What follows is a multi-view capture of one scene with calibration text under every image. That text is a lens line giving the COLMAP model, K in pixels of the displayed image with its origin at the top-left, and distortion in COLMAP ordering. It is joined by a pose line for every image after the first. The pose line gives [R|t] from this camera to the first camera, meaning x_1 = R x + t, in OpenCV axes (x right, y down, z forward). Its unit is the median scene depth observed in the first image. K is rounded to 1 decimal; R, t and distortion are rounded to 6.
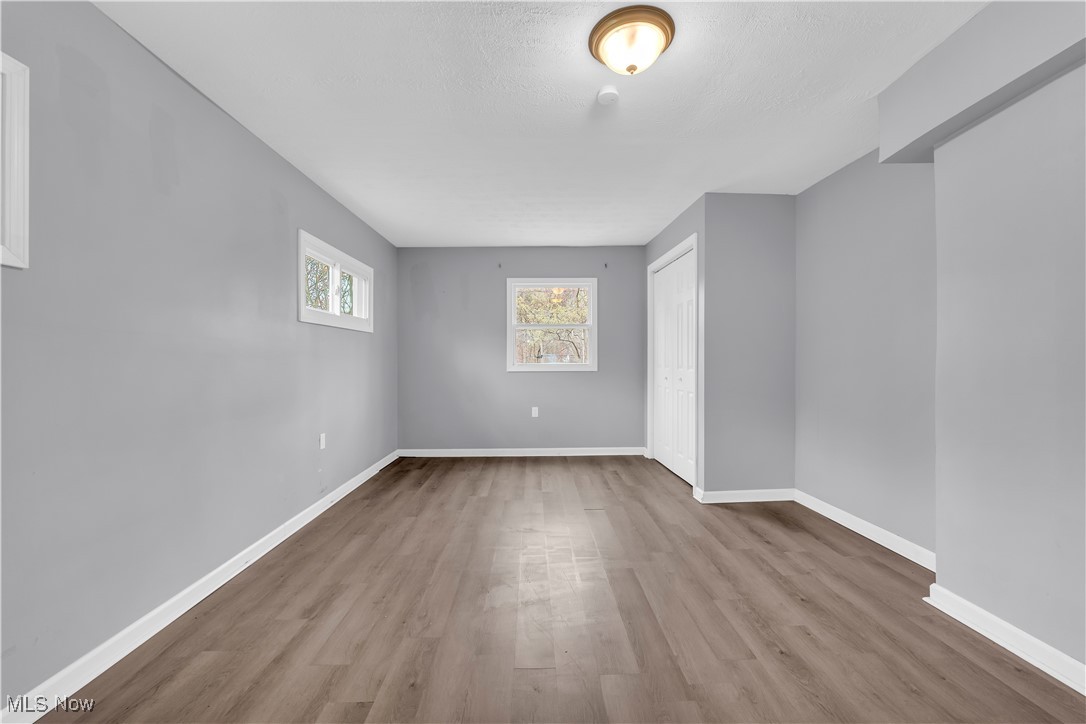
lens RADIAL K [[441.7, 0, 543.2], [0, 441.7, 361.8], [0, 0, 1]] dist [0.000899, 0.000253]
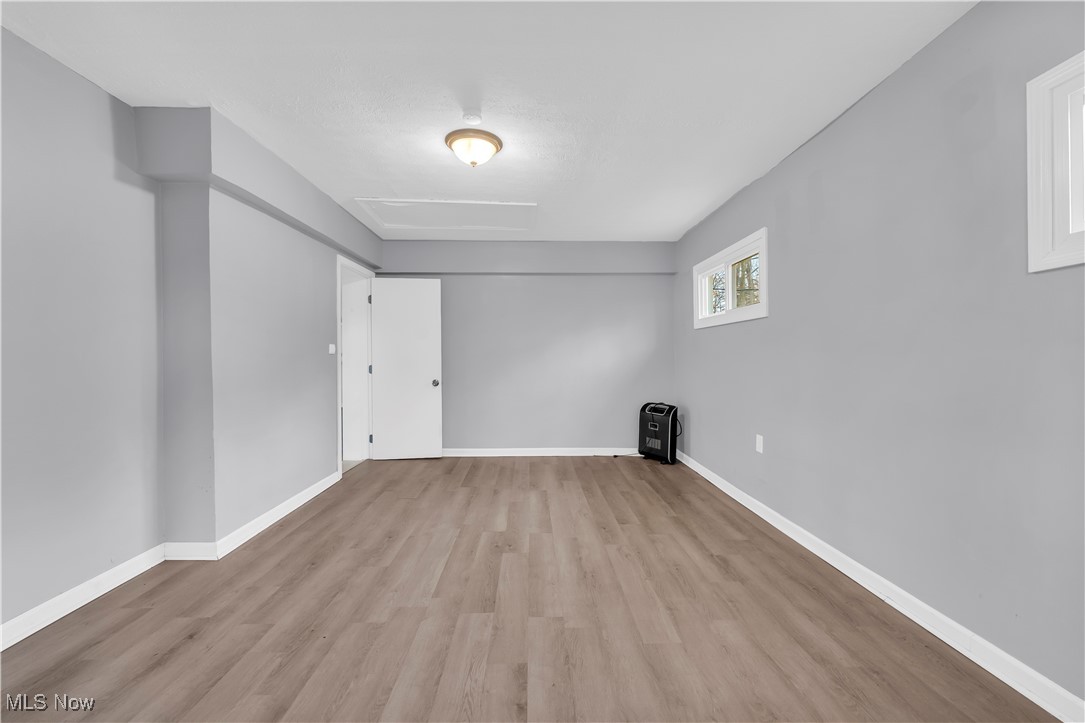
lens RADIAL K [[441.3, 0, 542.9], [0, 441.3, 360.9], [0, 0, 1]] dist [0.000899, 0.000253]
pose [[-0.999982, 0.005740, -0.001779, -0.019869], [0.005734, 0.999978, 0.003354, -0.001119], [0.001798, 0.003344, -0.999993, 1.985102]]
